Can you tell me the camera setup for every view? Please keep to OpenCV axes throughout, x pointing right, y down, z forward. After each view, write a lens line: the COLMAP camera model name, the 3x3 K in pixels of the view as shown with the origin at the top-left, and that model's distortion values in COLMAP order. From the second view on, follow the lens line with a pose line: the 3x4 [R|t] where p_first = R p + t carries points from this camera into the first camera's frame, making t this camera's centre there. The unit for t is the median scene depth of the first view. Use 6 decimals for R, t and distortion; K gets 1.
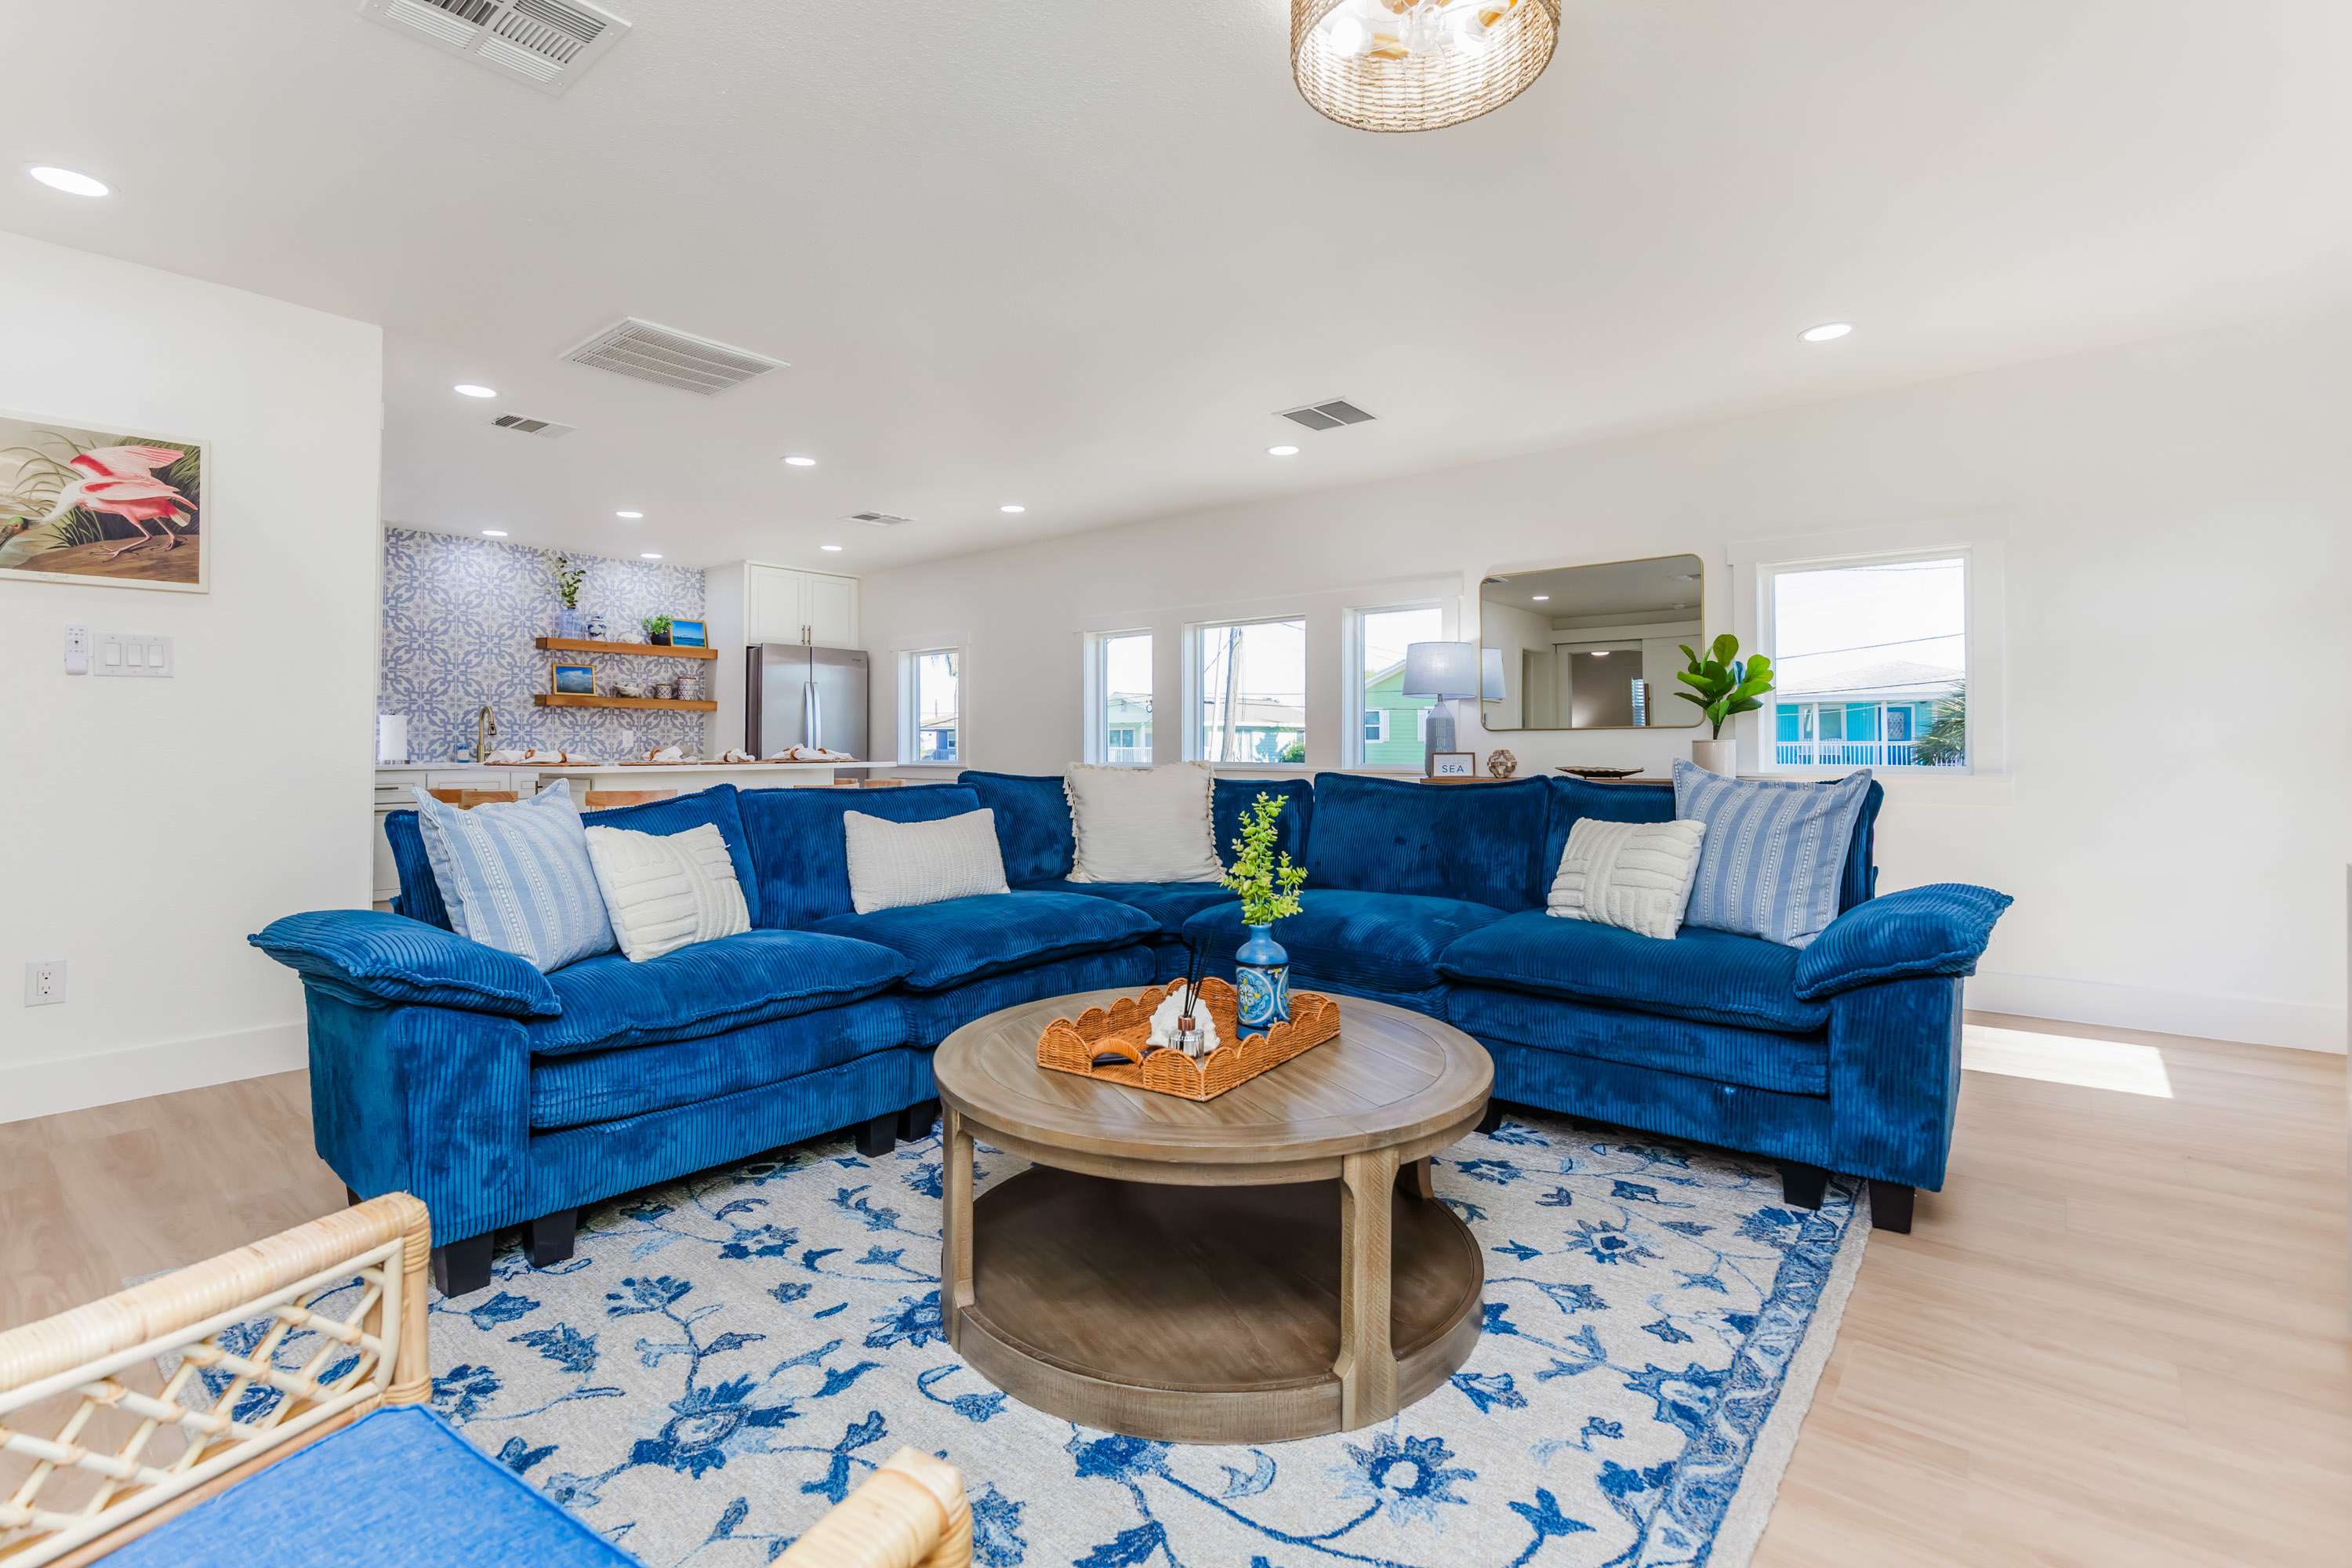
lens RADIAL K [[1064.8, 0, 1174.1], [0, 1064.8, 731.4], [0, 0, 1]] dist [-0.000154, 0.000162]
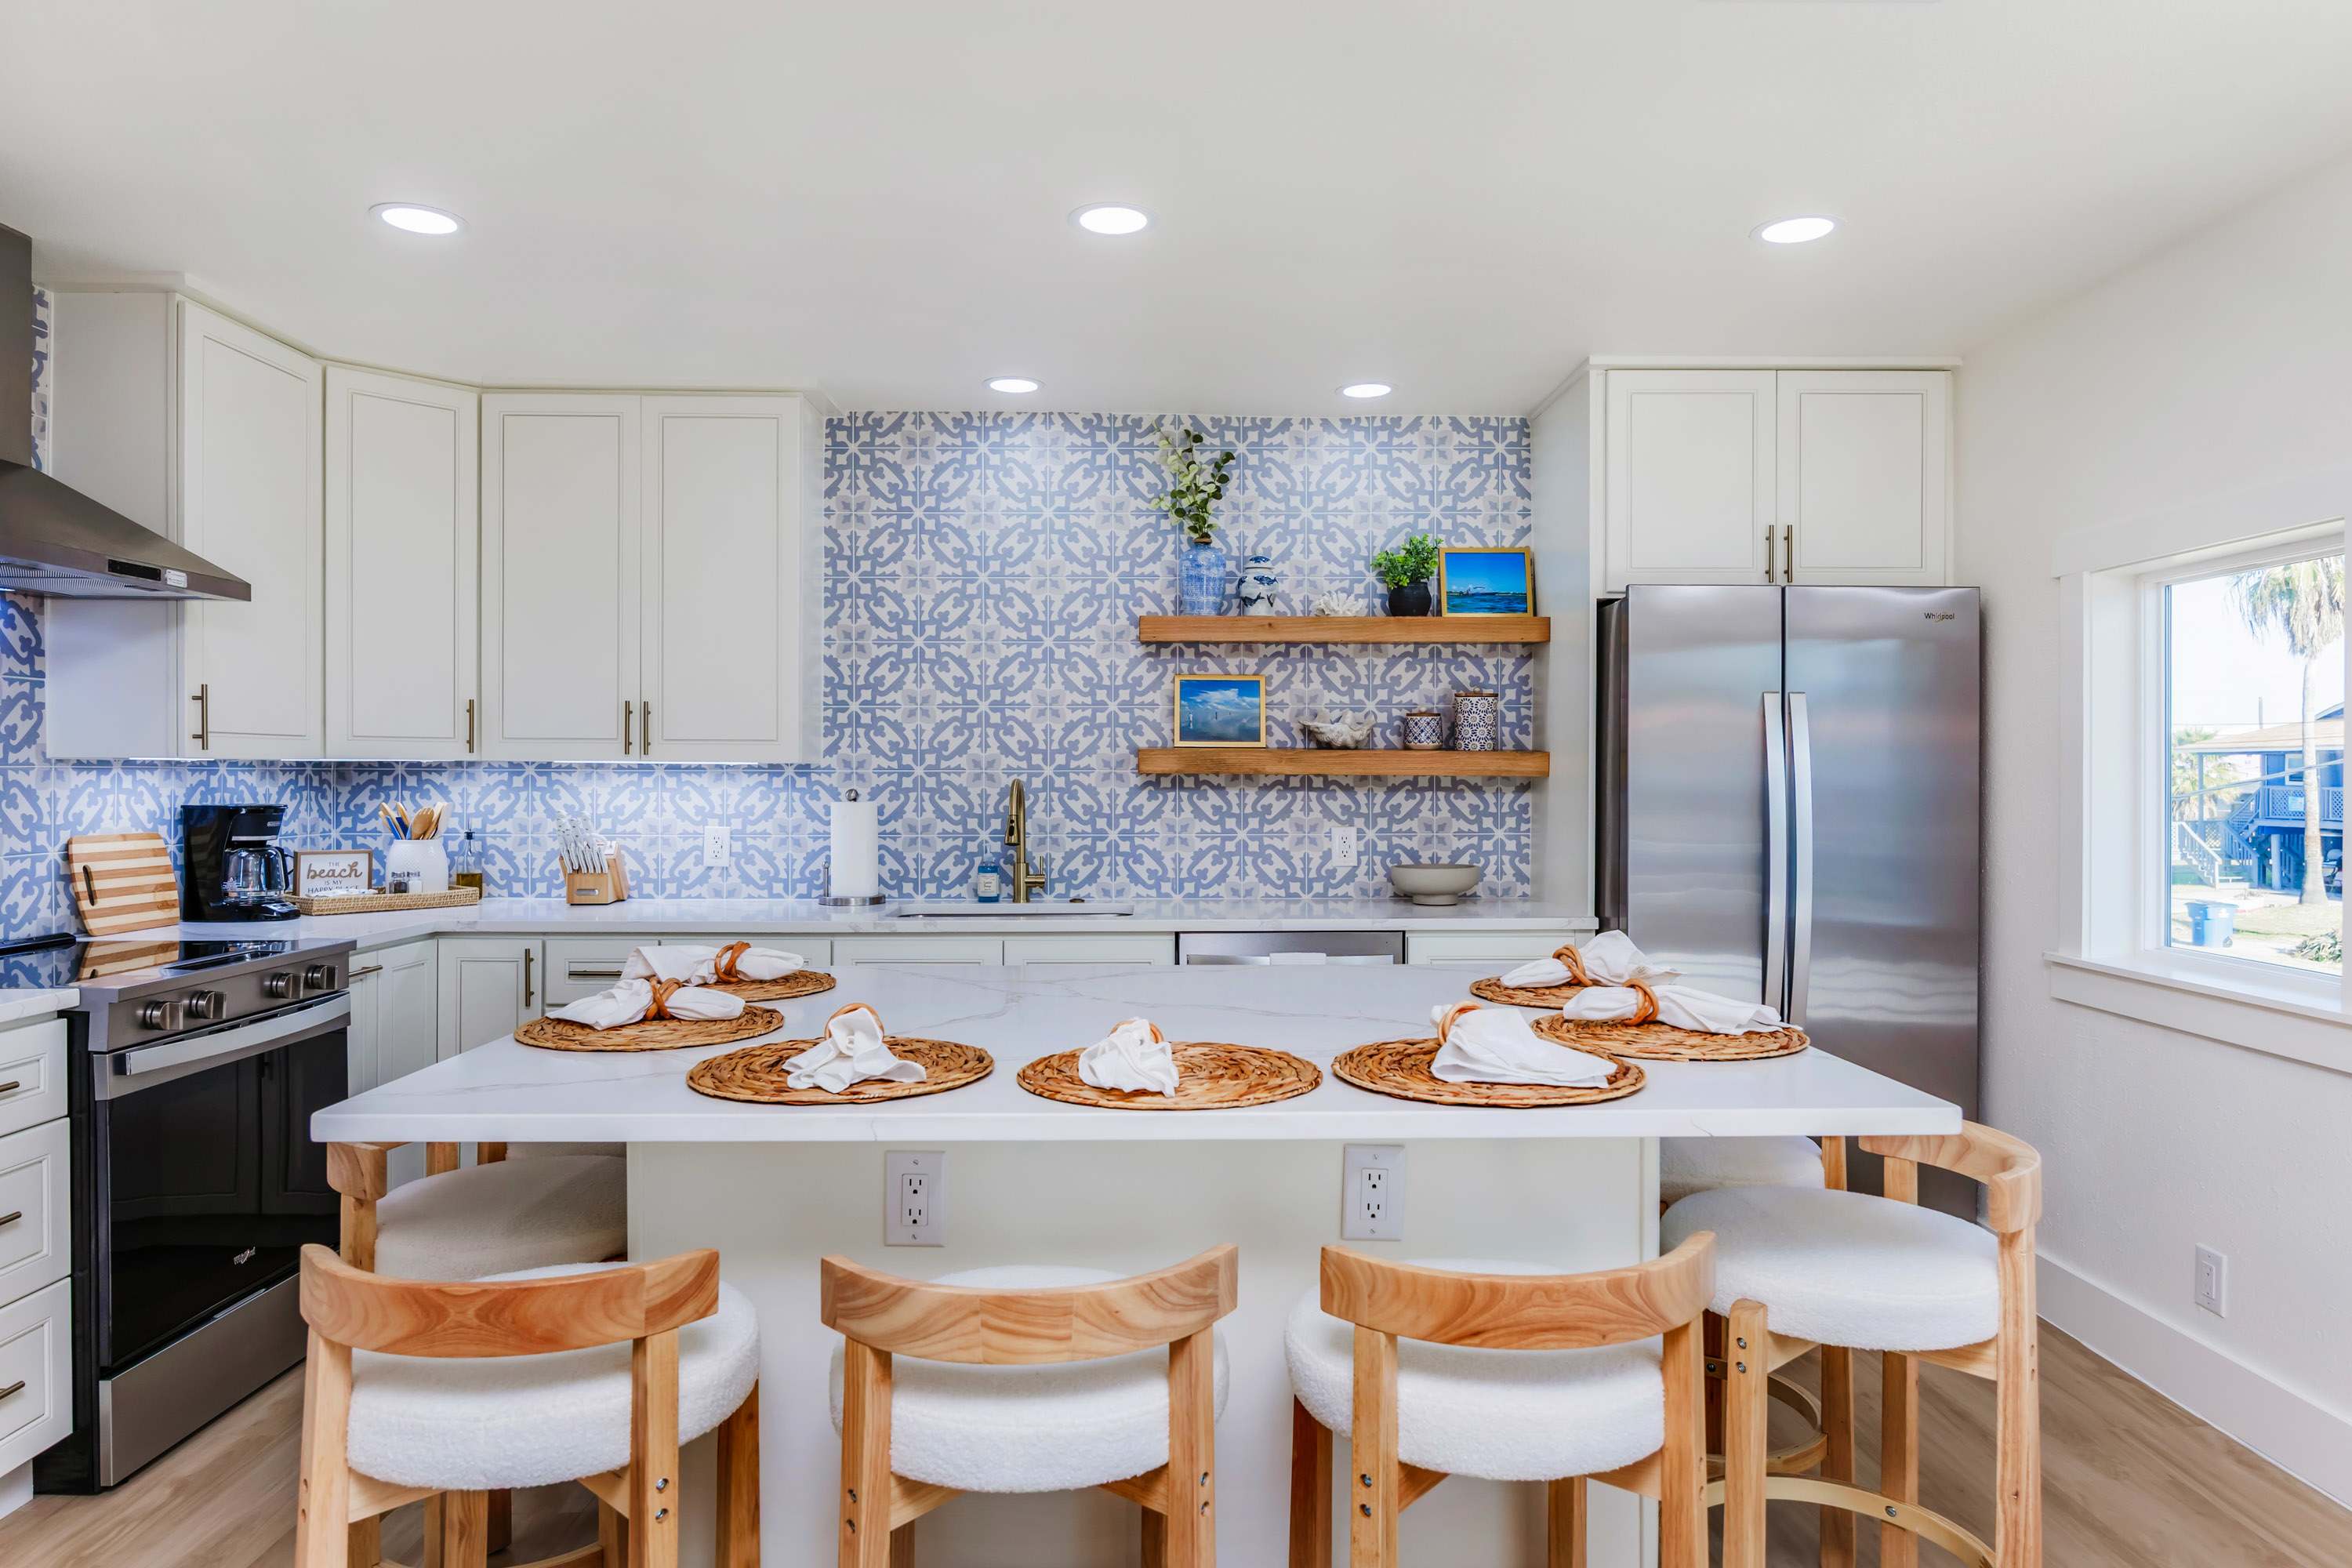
lens RADIAL K [[1441.0, 0, 1167.9], [0, 1441.0, 770.8], [0, 0, 1]] dist [-0.001534, 0.001700]
pose [[0.644625, 0.002118, -0.764496, -0.132782], [0.008445, 0.999915, 0.009891, -0.030719], [0.764453, -0.012832, 0.644552, 0.617782]]
